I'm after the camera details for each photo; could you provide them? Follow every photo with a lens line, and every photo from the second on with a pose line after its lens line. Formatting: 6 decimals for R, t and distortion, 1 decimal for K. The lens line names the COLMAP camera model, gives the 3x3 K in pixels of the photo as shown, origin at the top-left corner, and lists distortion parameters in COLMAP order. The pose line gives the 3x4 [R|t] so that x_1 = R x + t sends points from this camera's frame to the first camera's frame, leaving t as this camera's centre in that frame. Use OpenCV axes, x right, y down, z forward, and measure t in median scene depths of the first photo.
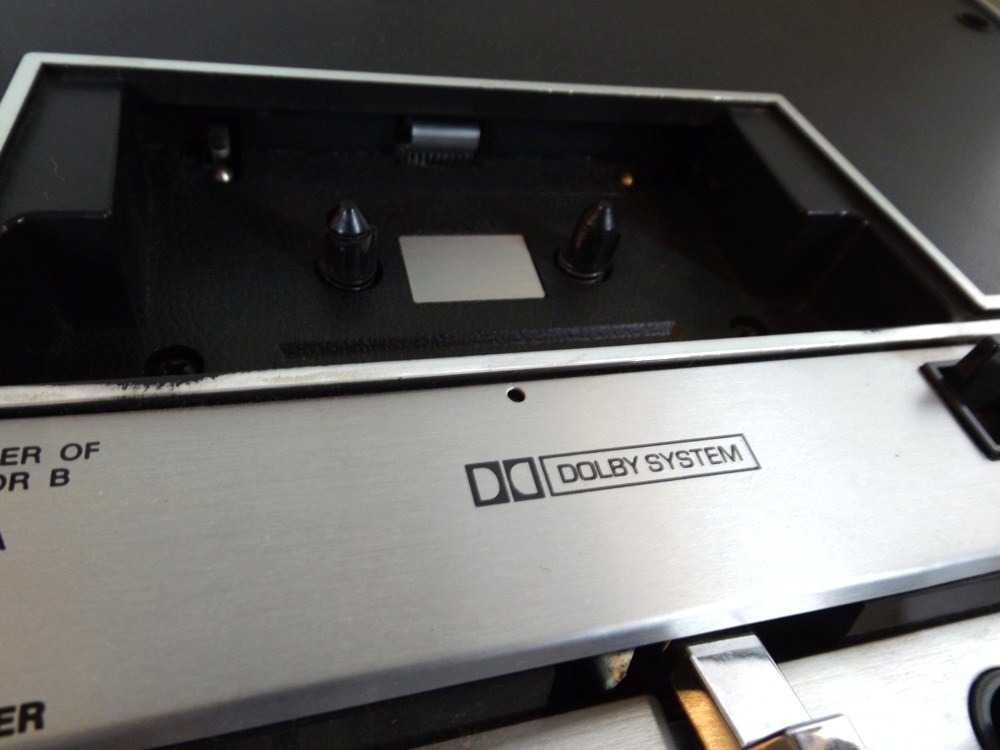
lens RADIAL K [[715.8, 0, 500.0], [0, 715.8, 375.0], [0, 0, 1]] dist [0.017662, -0.001282]
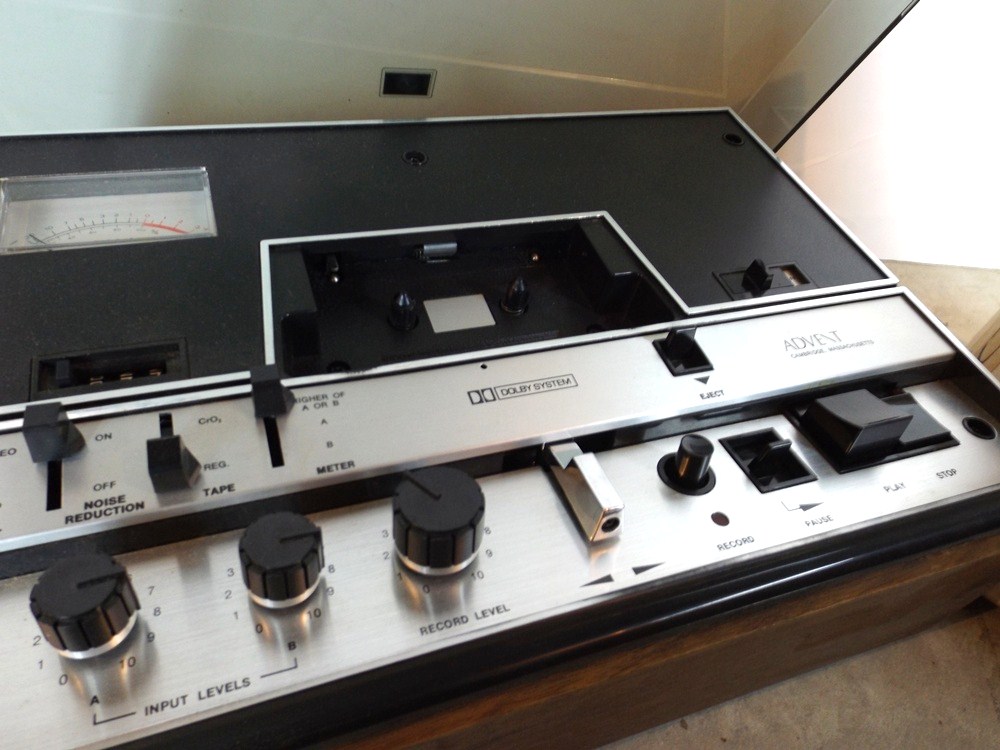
lens RADIAL K [[715.8, 0, 500.0], [0, 715.8, 375.0], [0, 0, 1]] dist [0.017662, -0.001282]
pose [[0.995689, -0.088648, 0.027306, 0.007722], [0.089001, 0.995959, -0.011991, 0.094967], [-0.026132, 0.014370, 0.999555, -1.604287]]
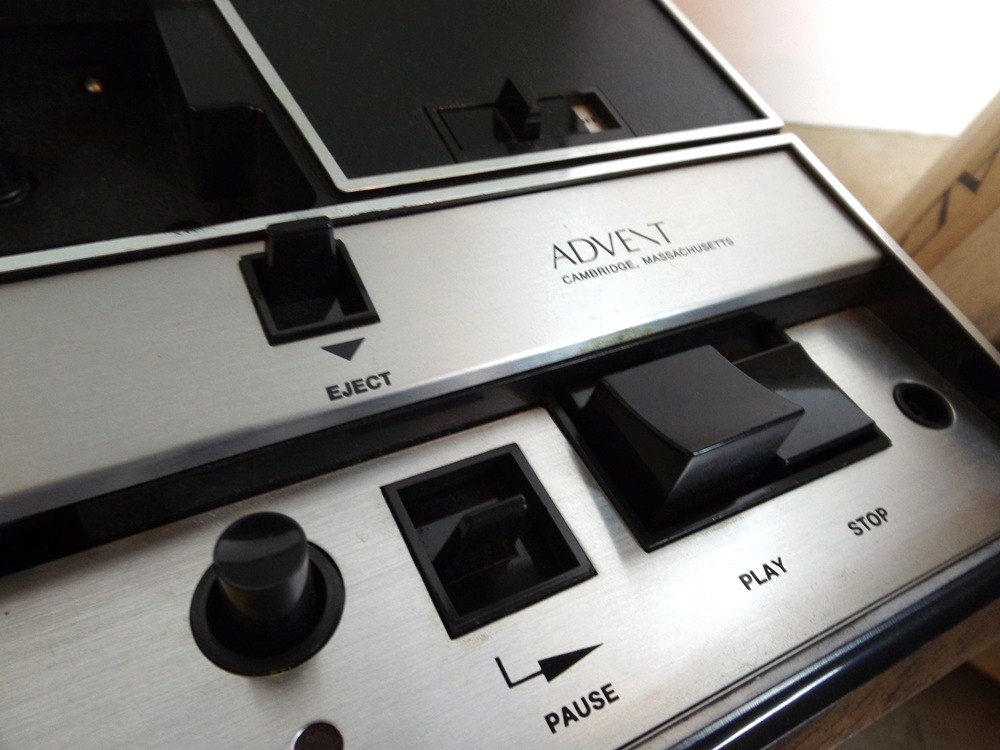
lens RADIAL K [[715.8, 0, 500.0], [0, 715.8, 375.0], [0, 0, 1]] dist [0.017662, -0.001282]
pose [[0.979455, -0.148009, 0.136972, 0.925156], [0.128811, 0.981769, 0.139779, 0.062291], [-0.155164, -0.119264, 0.980663, -0.084927]]
